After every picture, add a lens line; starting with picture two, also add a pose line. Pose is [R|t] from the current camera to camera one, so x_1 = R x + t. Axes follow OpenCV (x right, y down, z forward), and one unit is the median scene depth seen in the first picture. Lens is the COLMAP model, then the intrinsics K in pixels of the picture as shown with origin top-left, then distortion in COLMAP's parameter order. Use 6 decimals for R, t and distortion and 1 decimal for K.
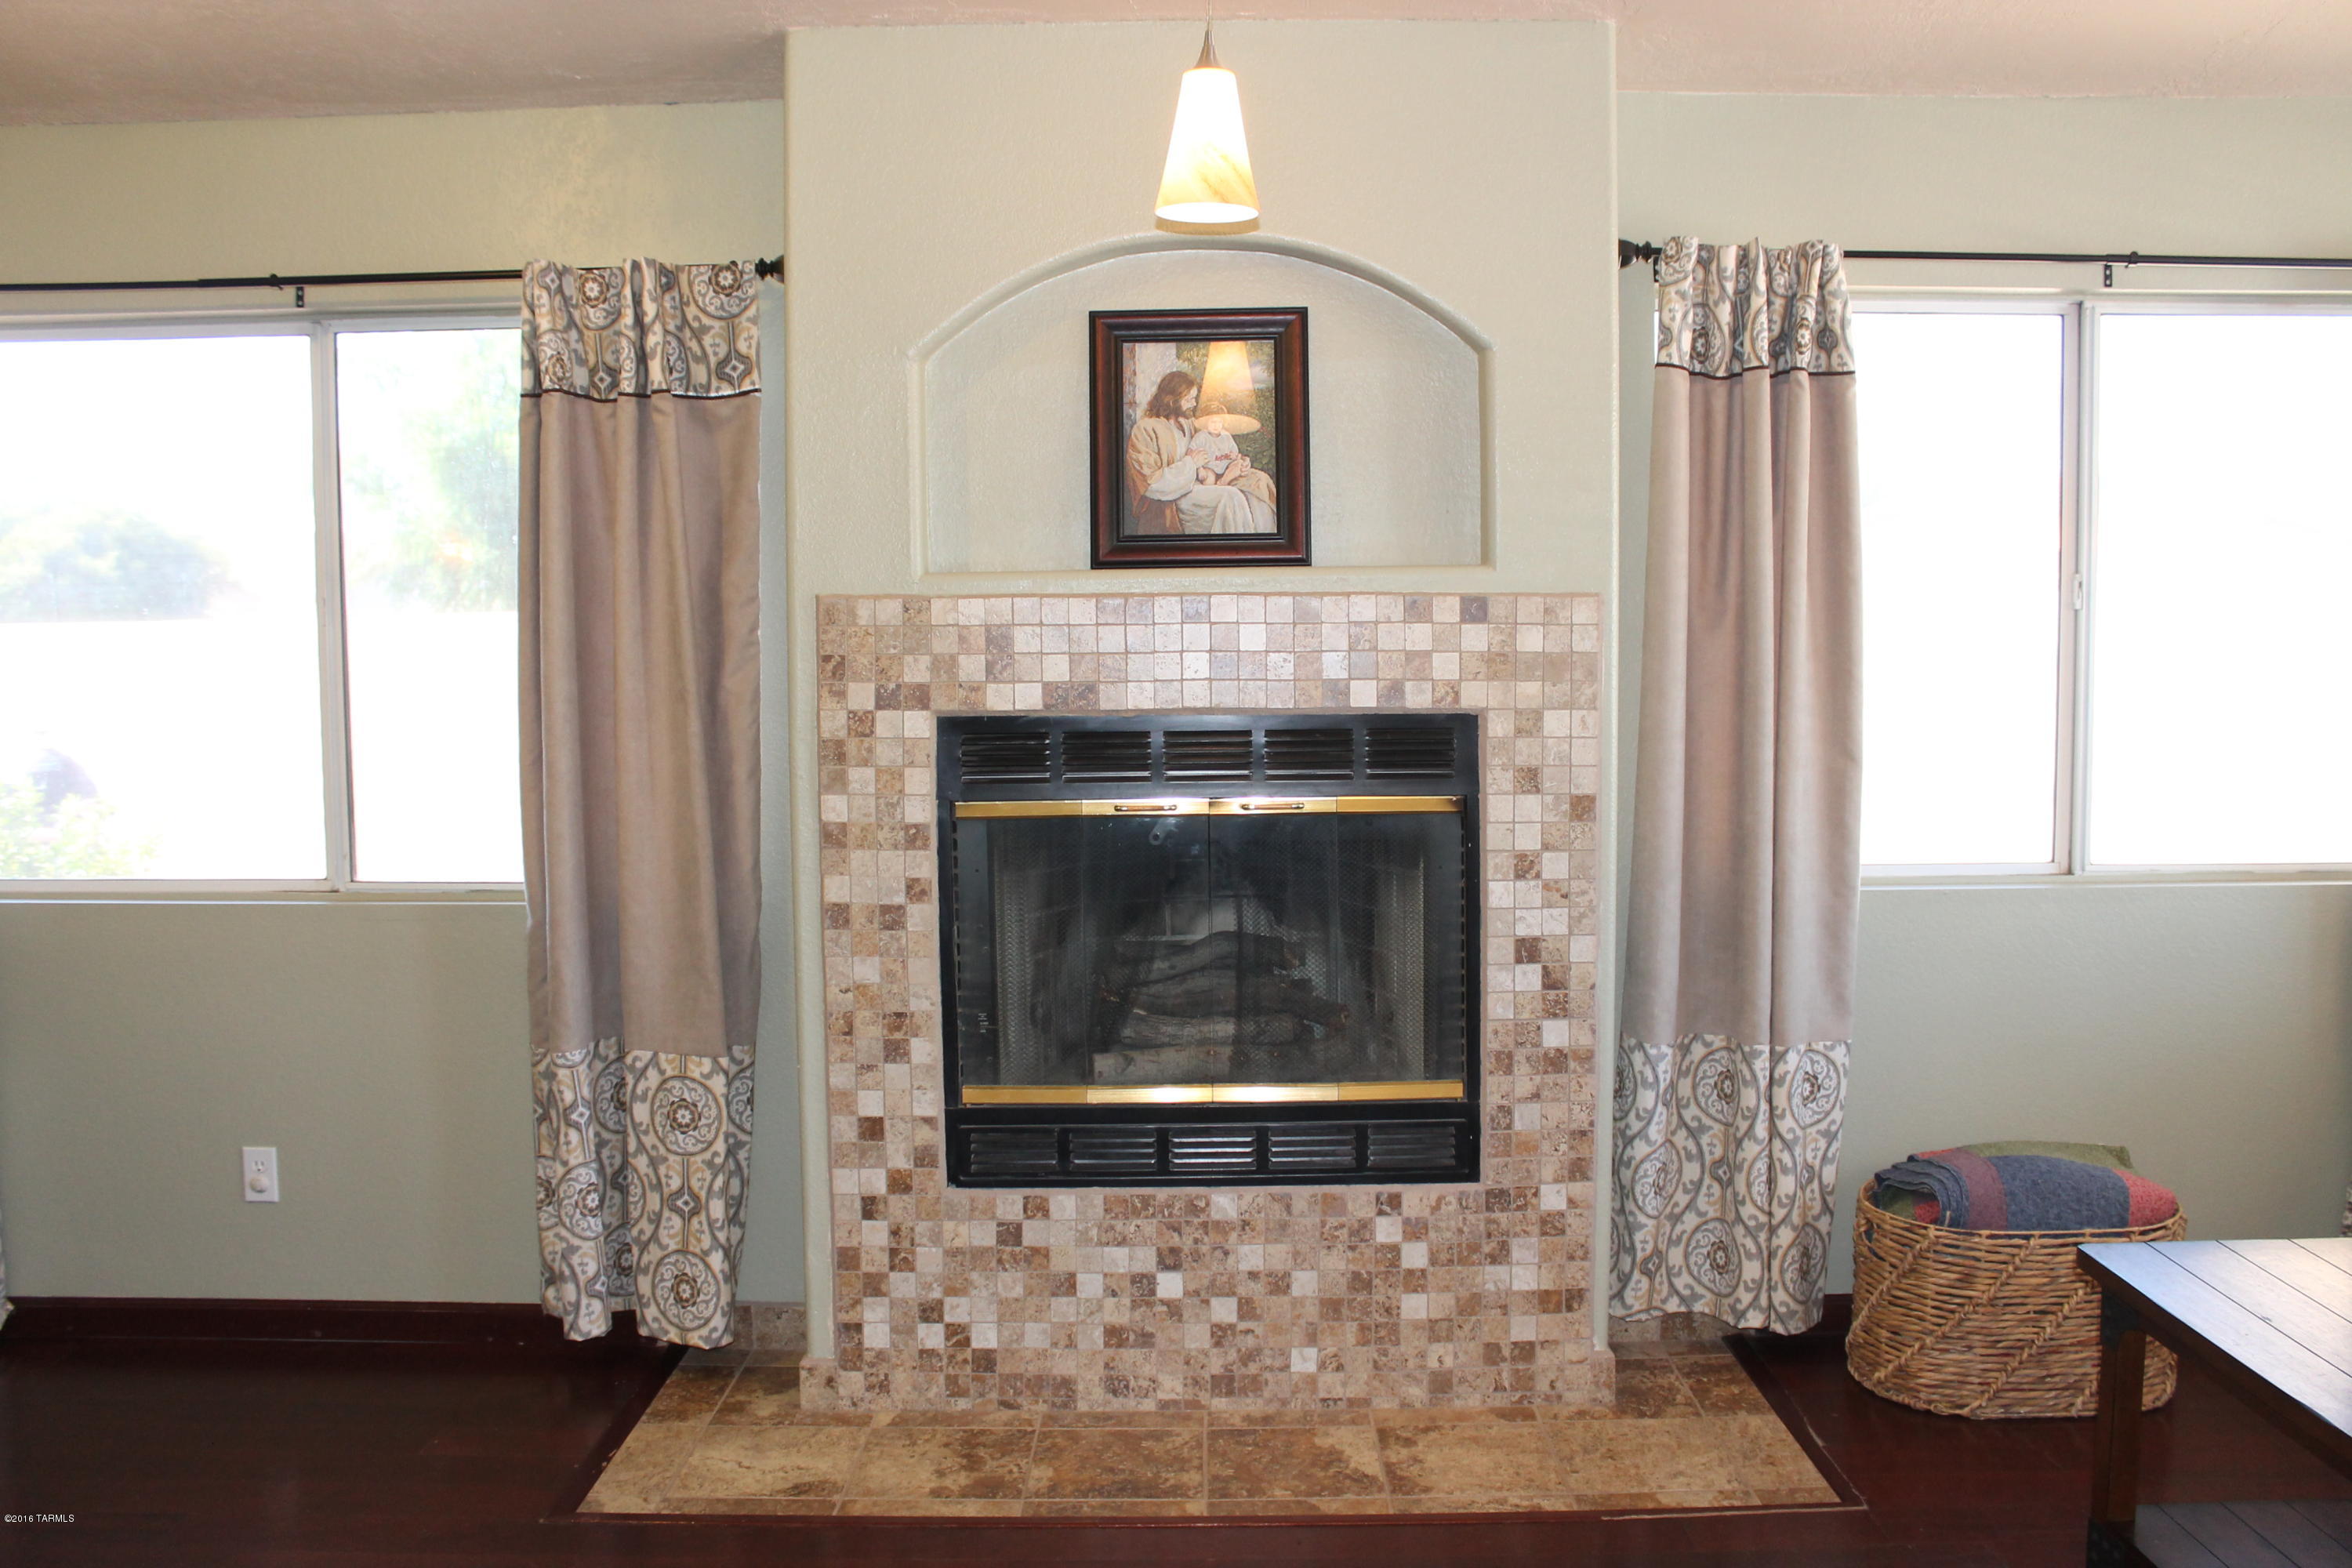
lens RADIAL K [[1989.3, 0, 1188.6], [0, 1989.3, 783.2], [0, 0, 1]] dist [-0.165983, 0.150057]
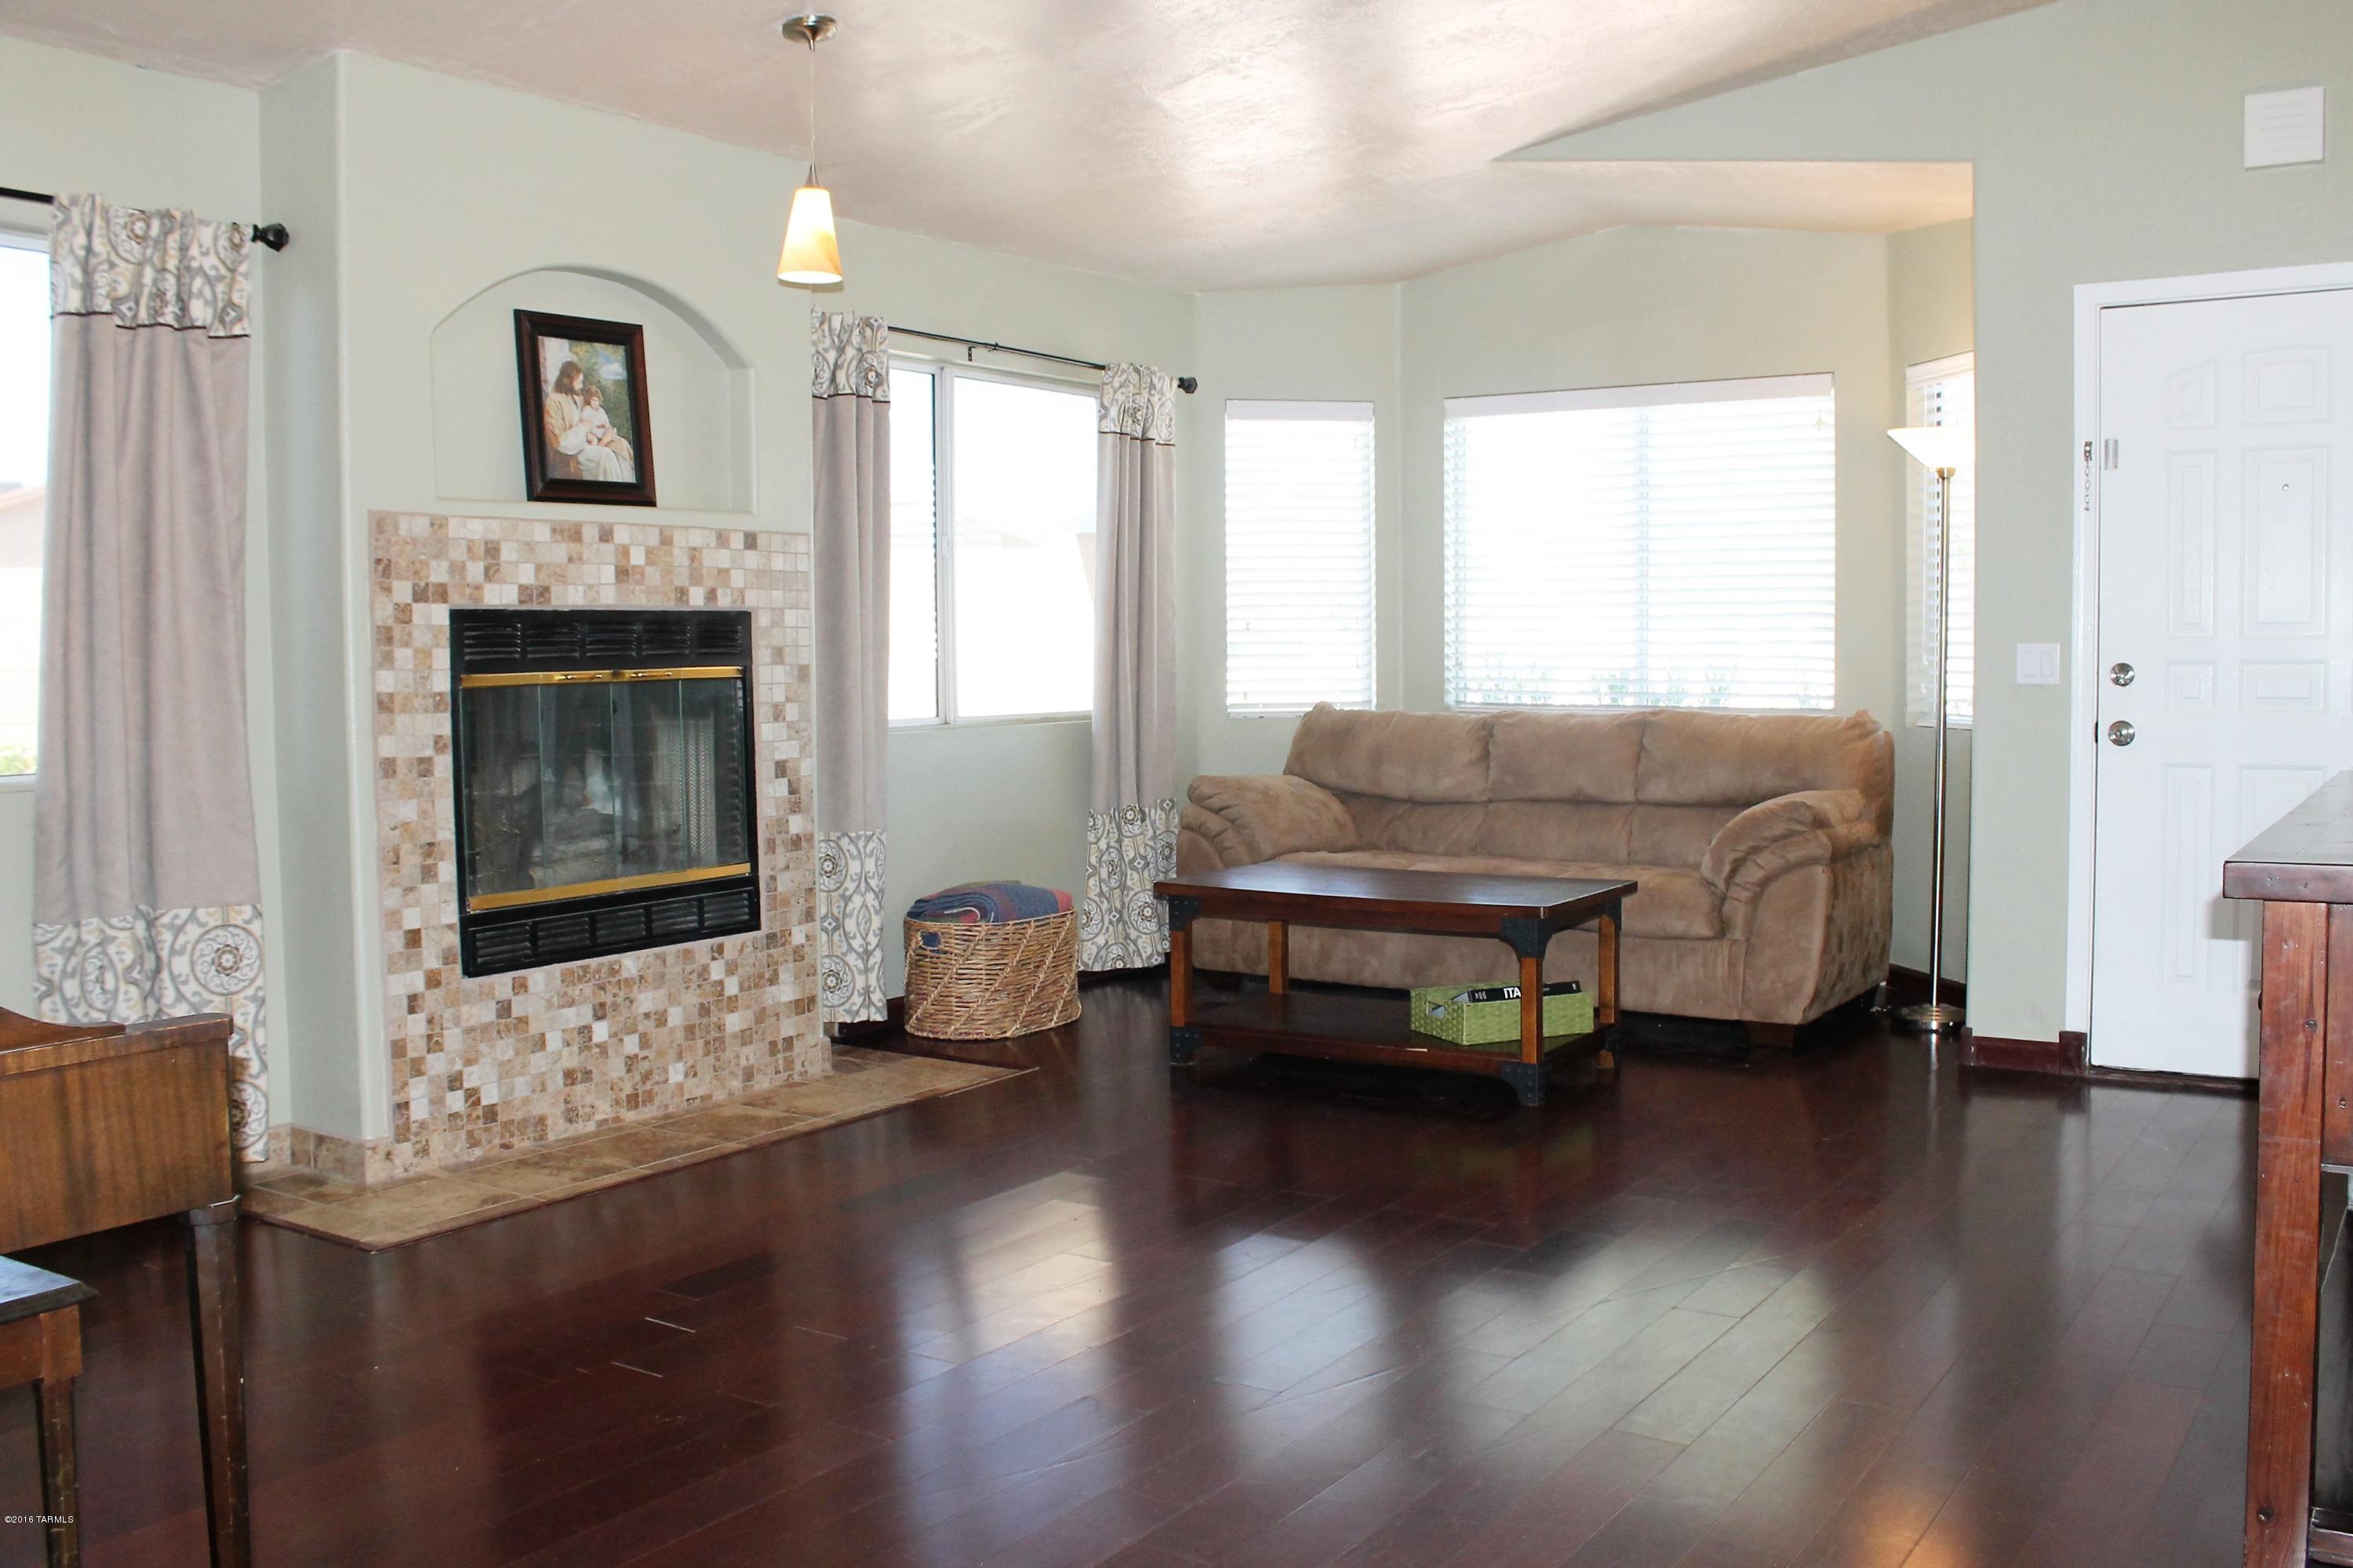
lens RADIAL K [[1990.2, 0, 1189.1], [0, 1990.2, 783.2], [0, 0, 1]] dist [-0.165983, 0.150057]
pose [[0.567663, -0.057394, 0.821258, -0.881716], [0.069826, 0.997329, 0.021435, 0.084170], [-0.820294, 0.045178, 0.570154, -0.110132]]
